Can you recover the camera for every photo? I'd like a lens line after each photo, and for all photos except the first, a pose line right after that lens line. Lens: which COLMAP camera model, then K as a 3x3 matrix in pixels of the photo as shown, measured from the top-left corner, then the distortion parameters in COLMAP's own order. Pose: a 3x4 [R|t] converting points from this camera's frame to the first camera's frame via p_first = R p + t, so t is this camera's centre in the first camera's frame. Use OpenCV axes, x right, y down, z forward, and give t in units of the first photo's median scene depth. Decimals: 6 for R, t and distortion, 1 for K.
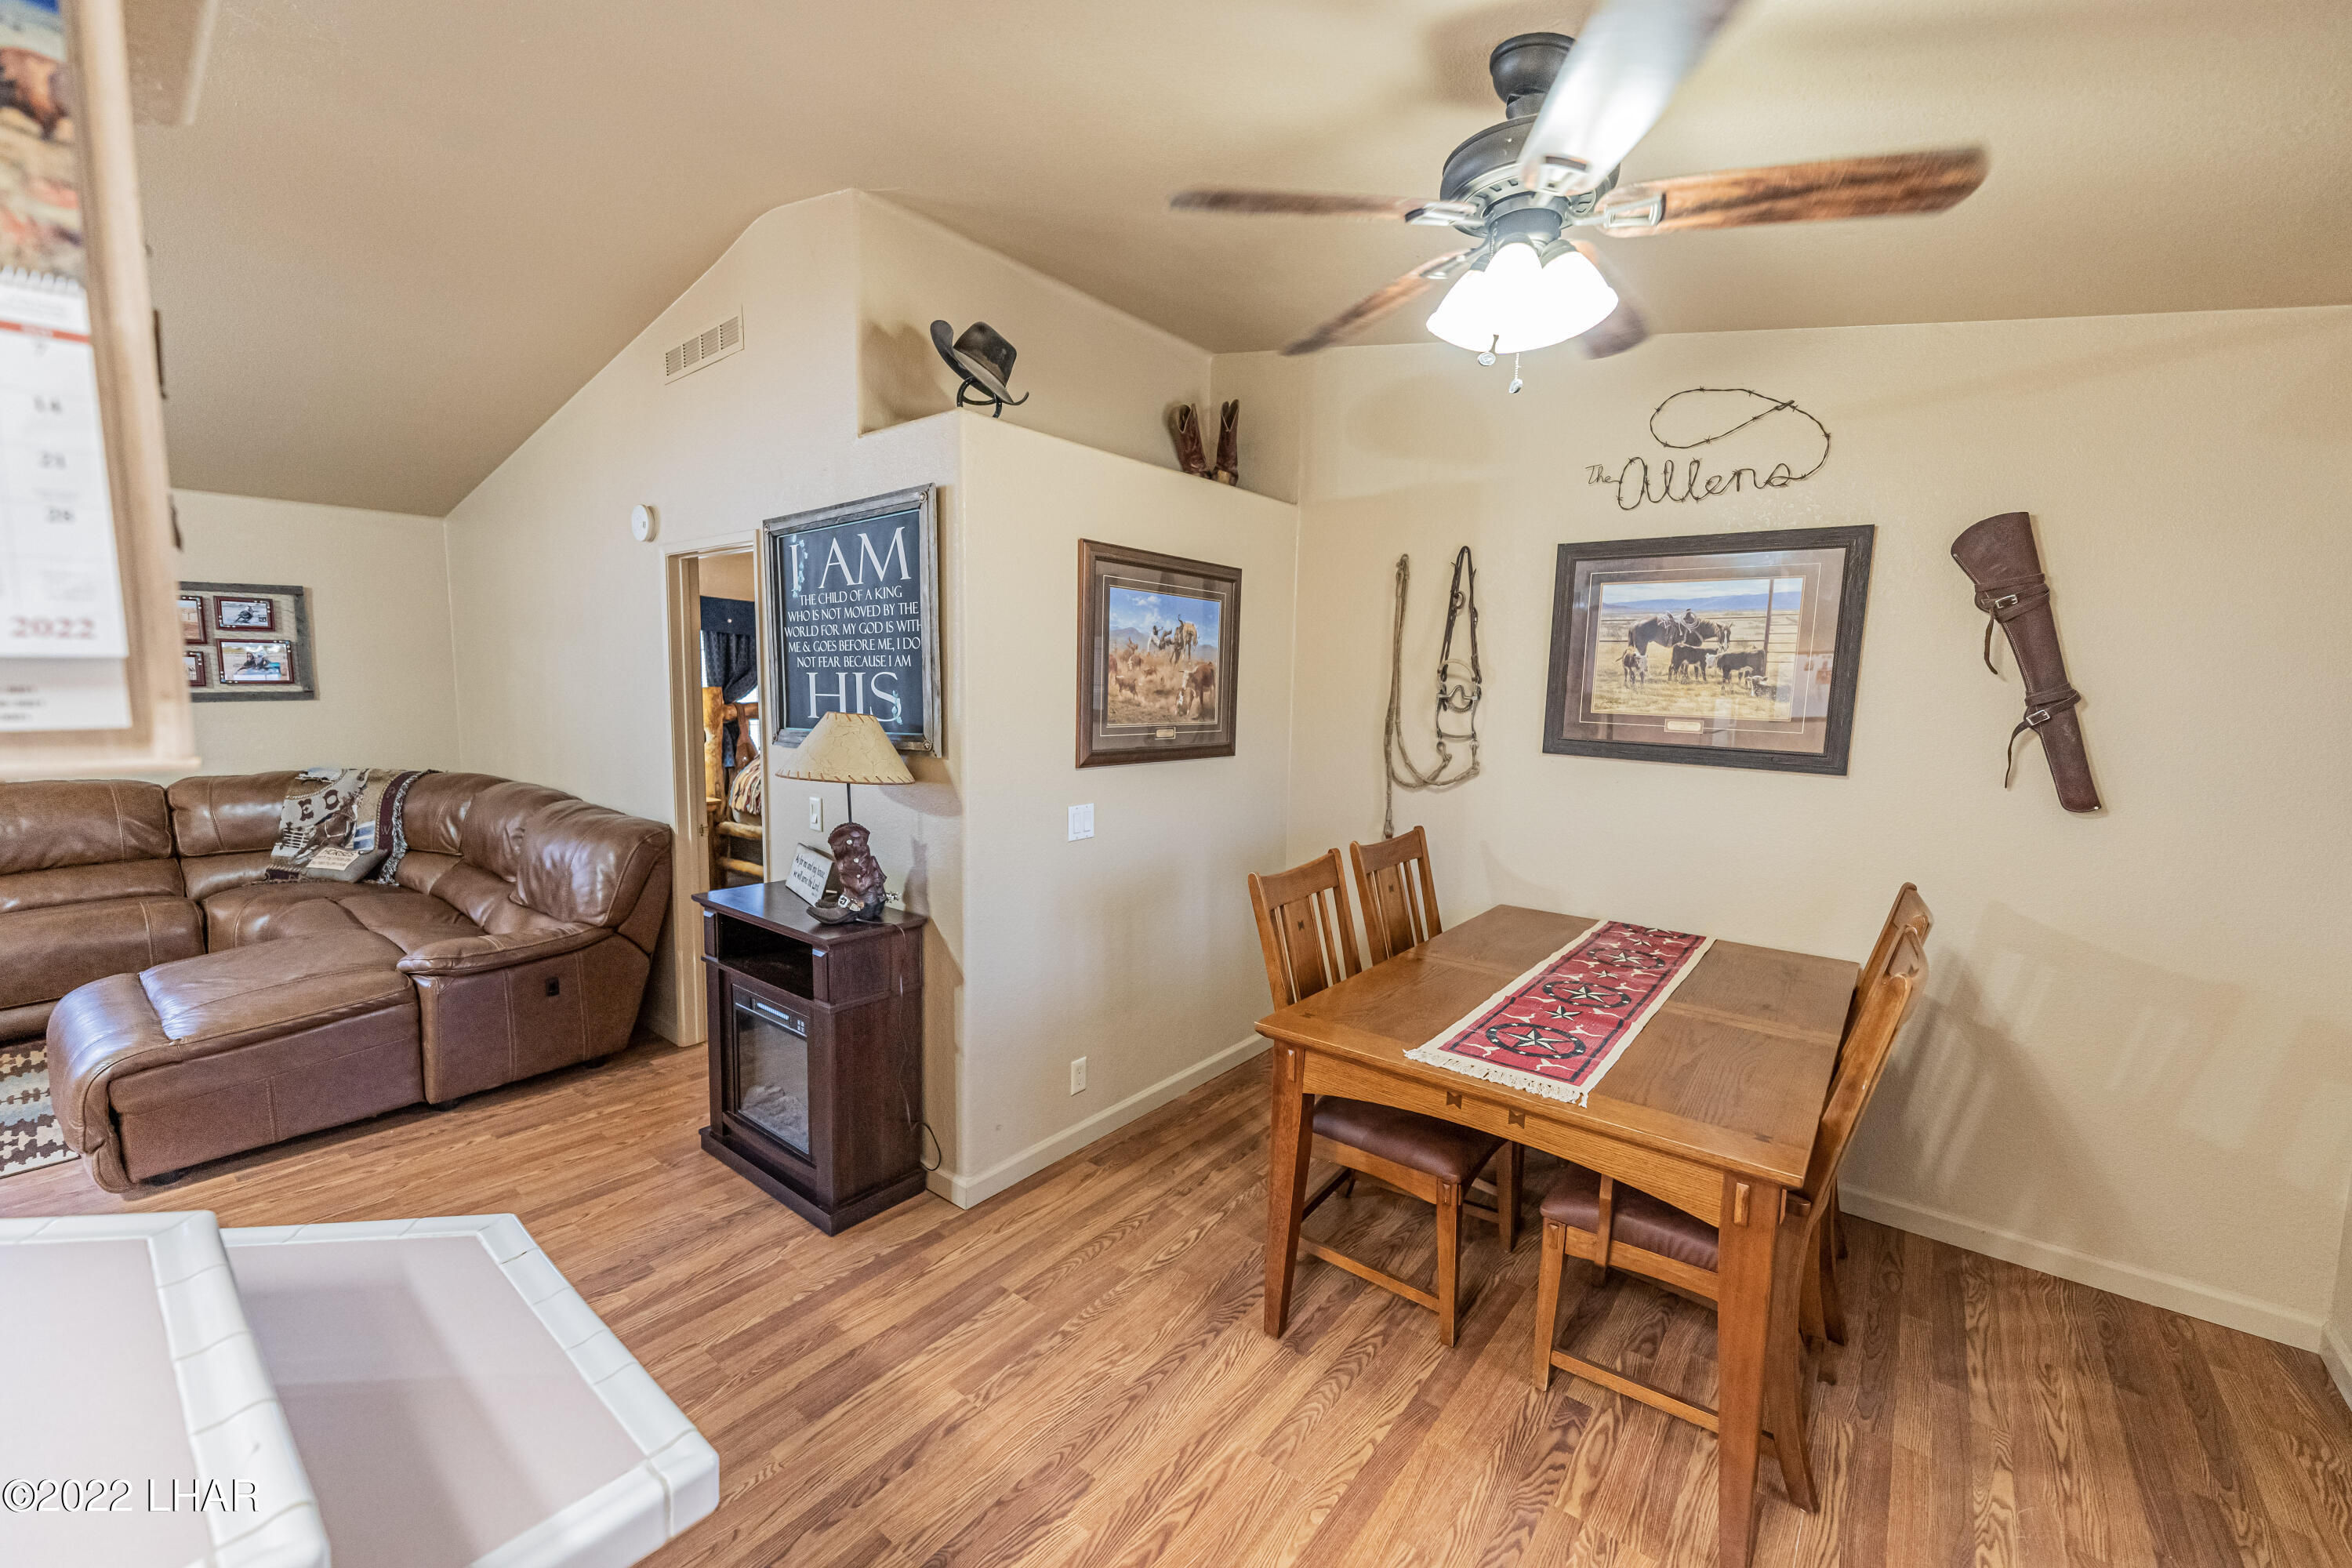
lens RADIAL K [[938.3, 0, 1161.6], [0, 938.3, 780.6], [0, 0, 1]] dist [0.003694, -0.000413]
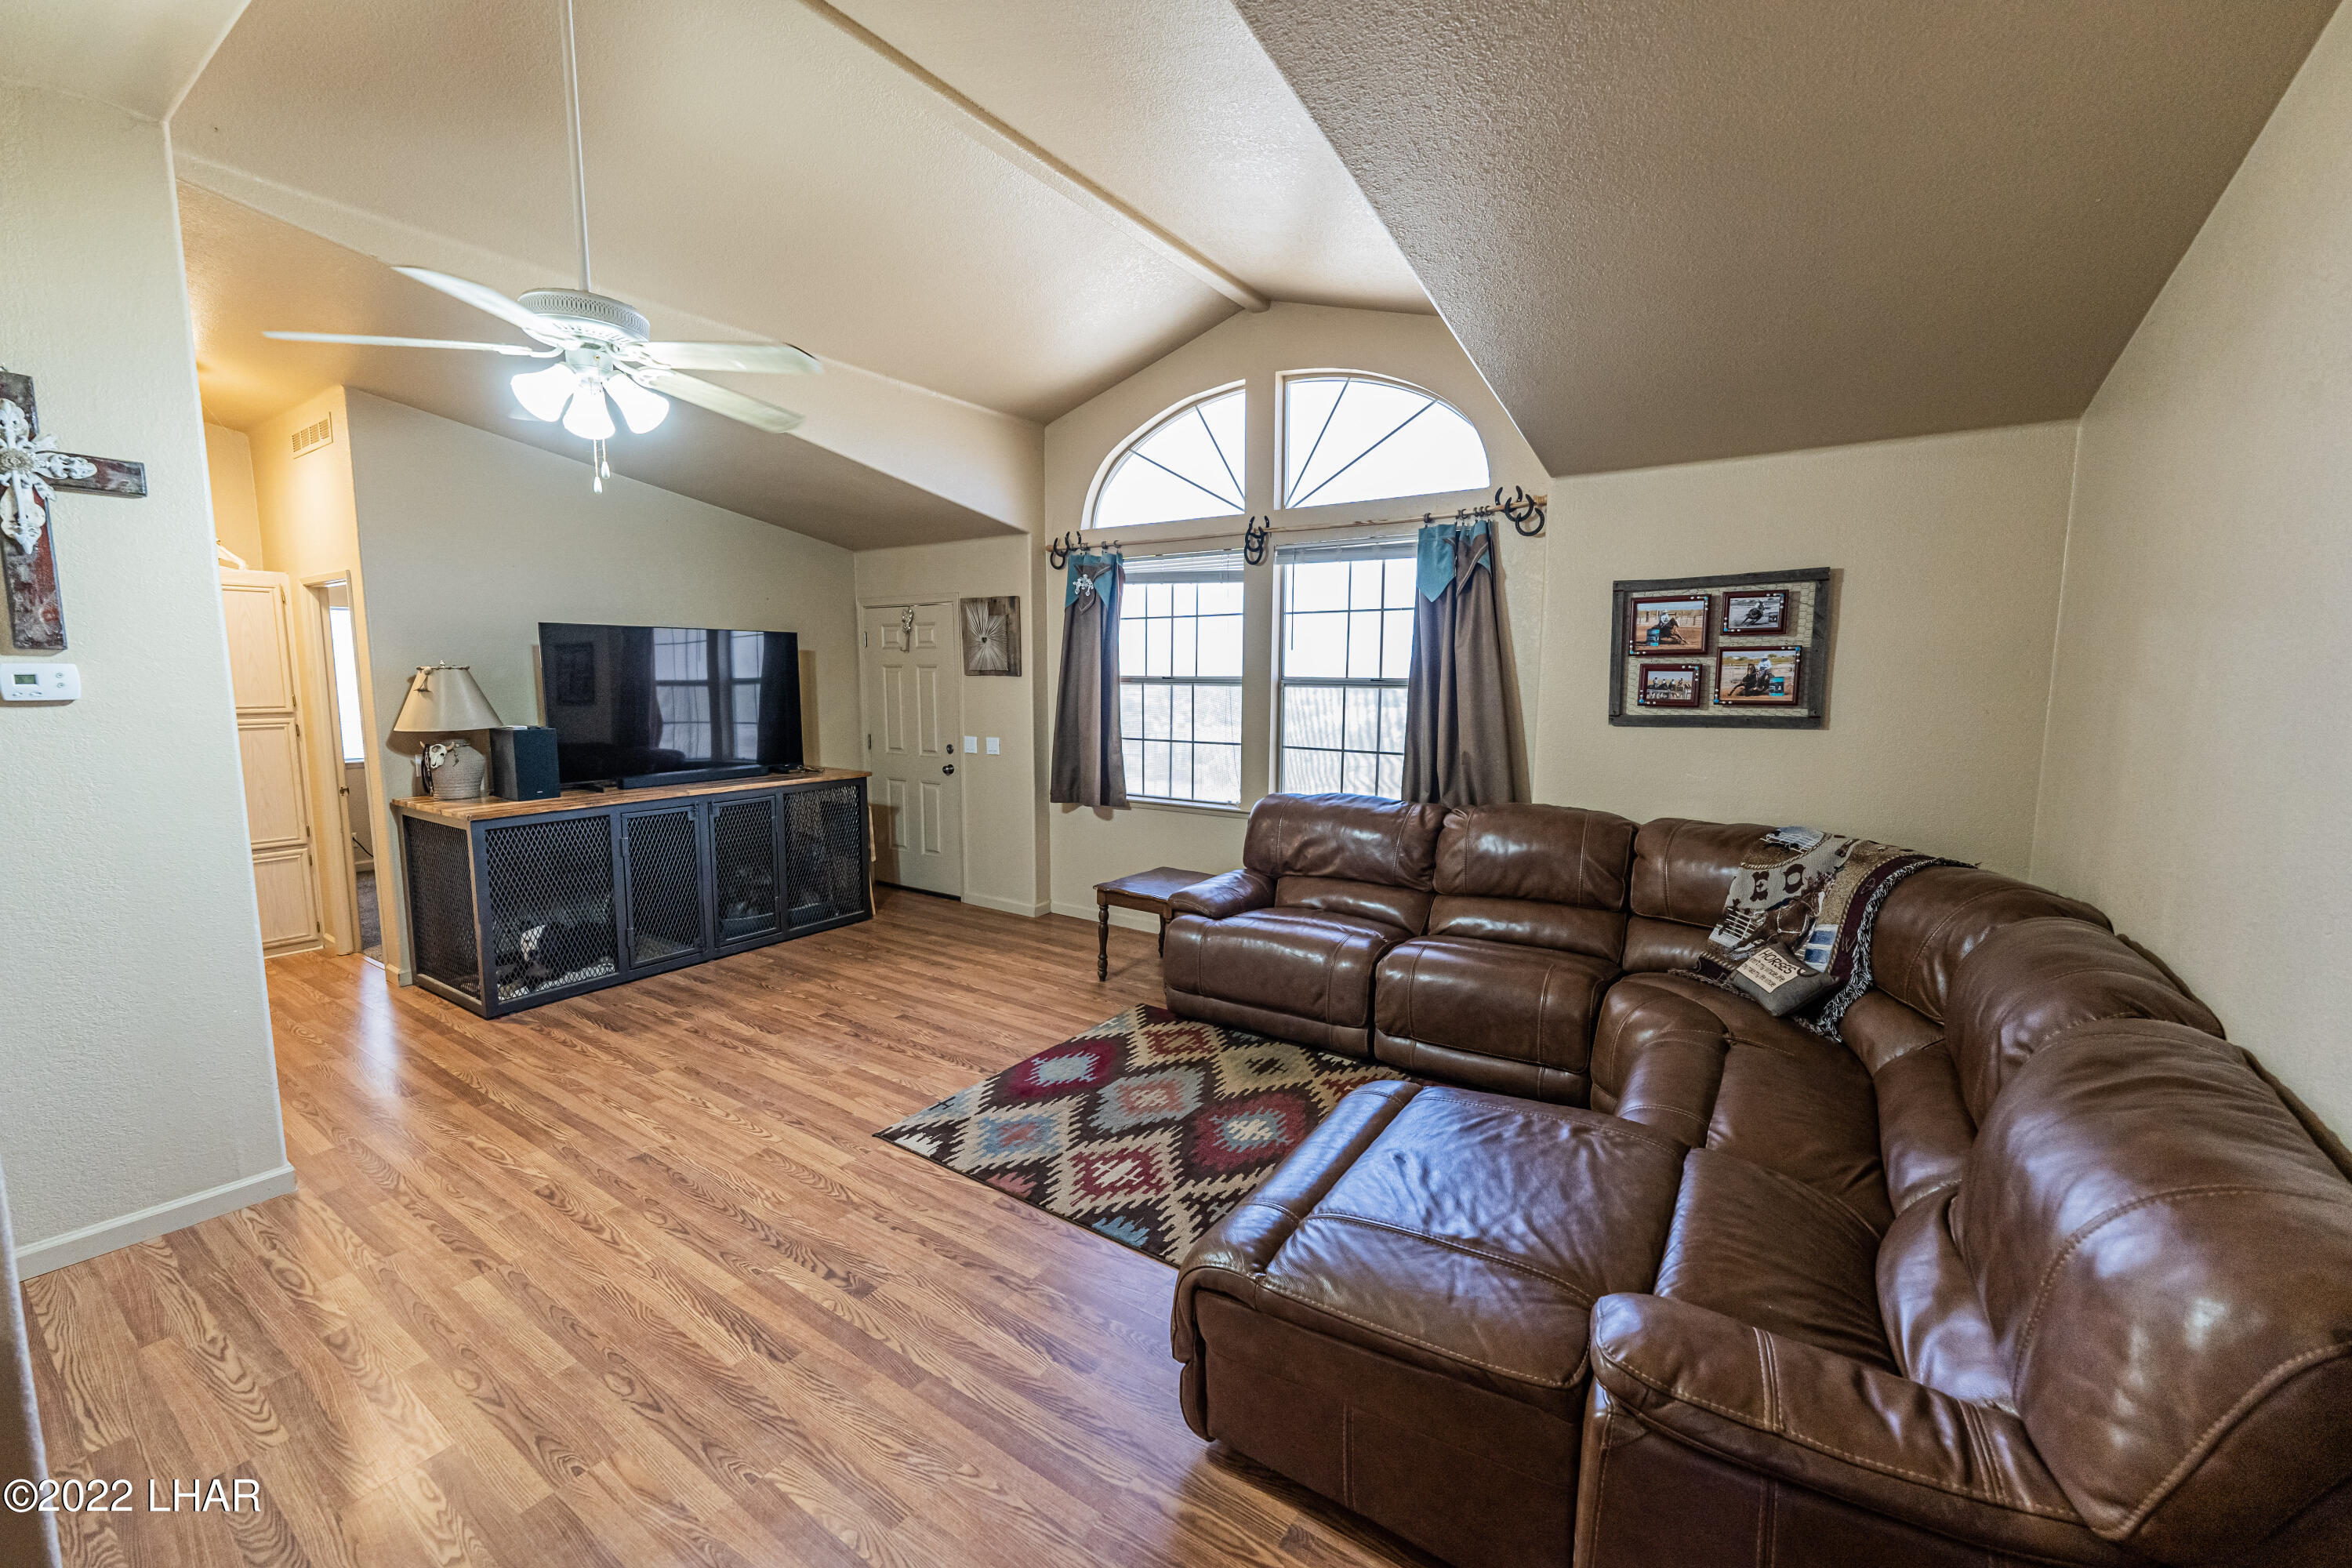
lens RADIAL K [[938.3, 0, 1168.4], [0, 938.3, 778.6], [0, 0, 1]] dist [0.003694, -0.000413]
pose [[0.086357, 0.101559, -0.991074, -0.259070], [-0.113118, 0.989357, 0.091527, -0.062517], [0.989822, 0.104205, 0.096926, 0.484301]]
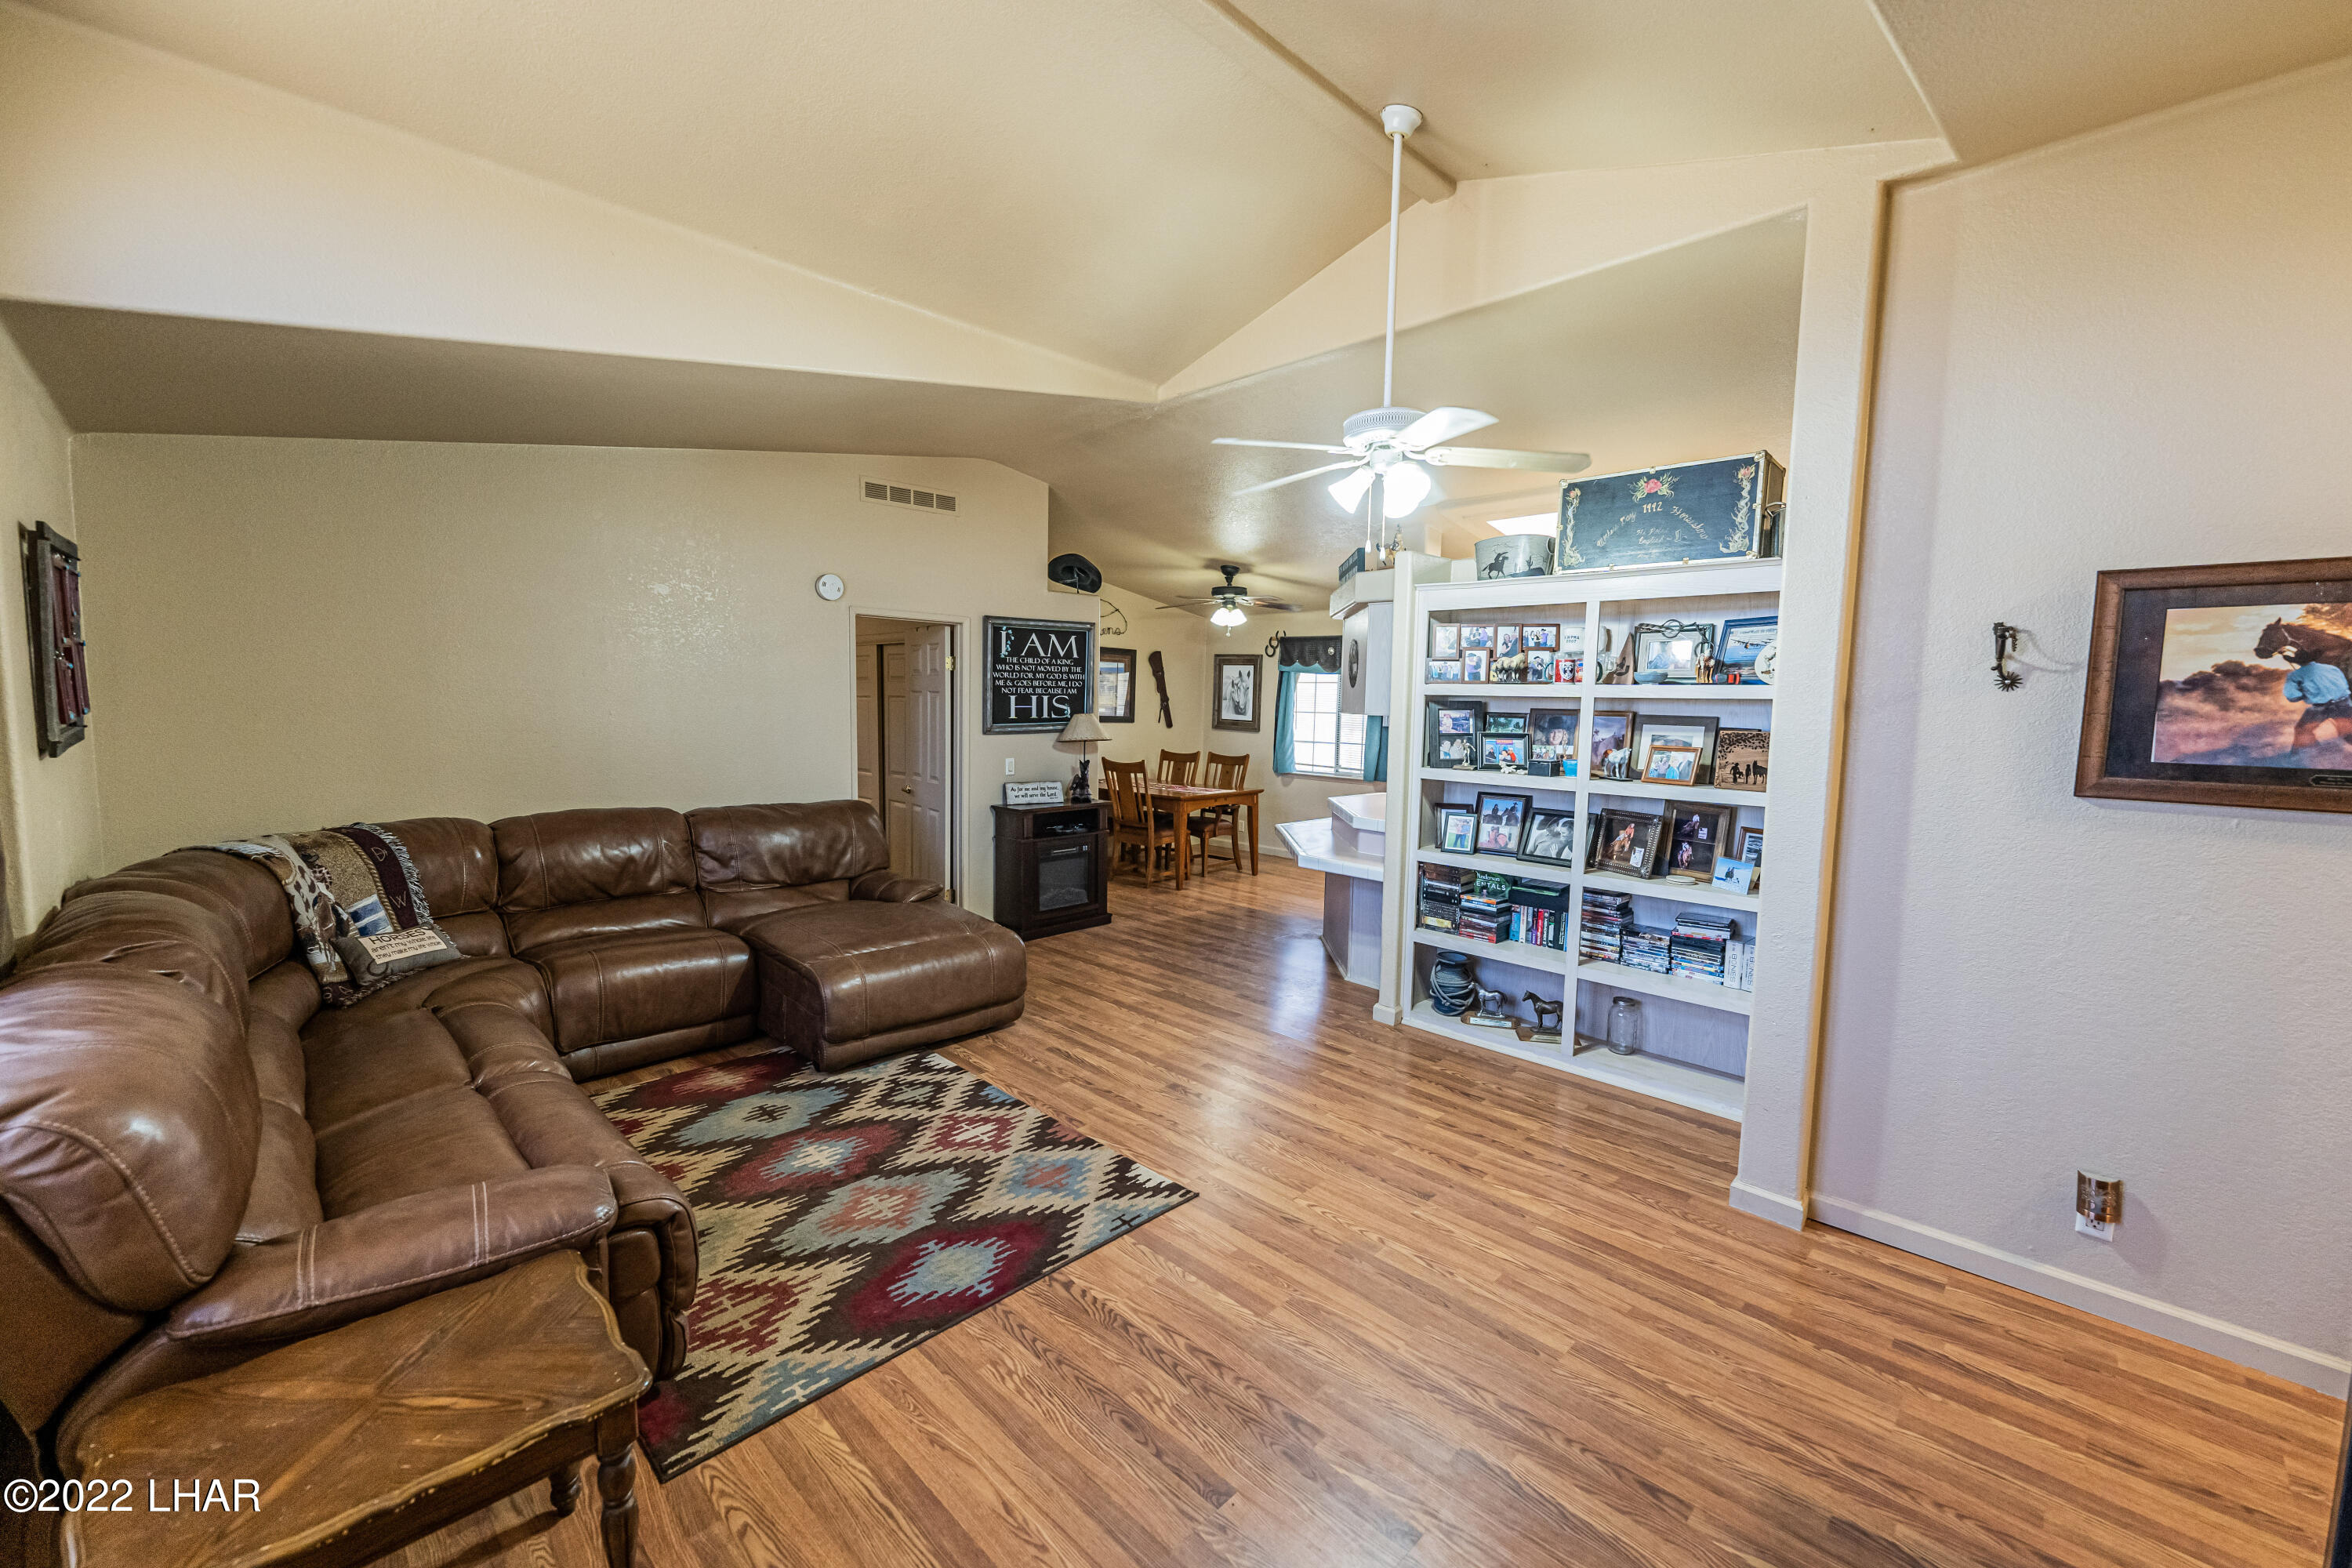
lens RADIAL K [[938.3, 0, 1169.8], [0, 938.3, 775.0], [0, 0, 1]] dist [0.003694, -0.000413]
pose [[0.098505, -0.095549, 0.990539, -1.505361], [0.093288, 0.991883, 0.086402, -0.056345], [-0.990754, 0.083894, 0.106619, 0.296470]]
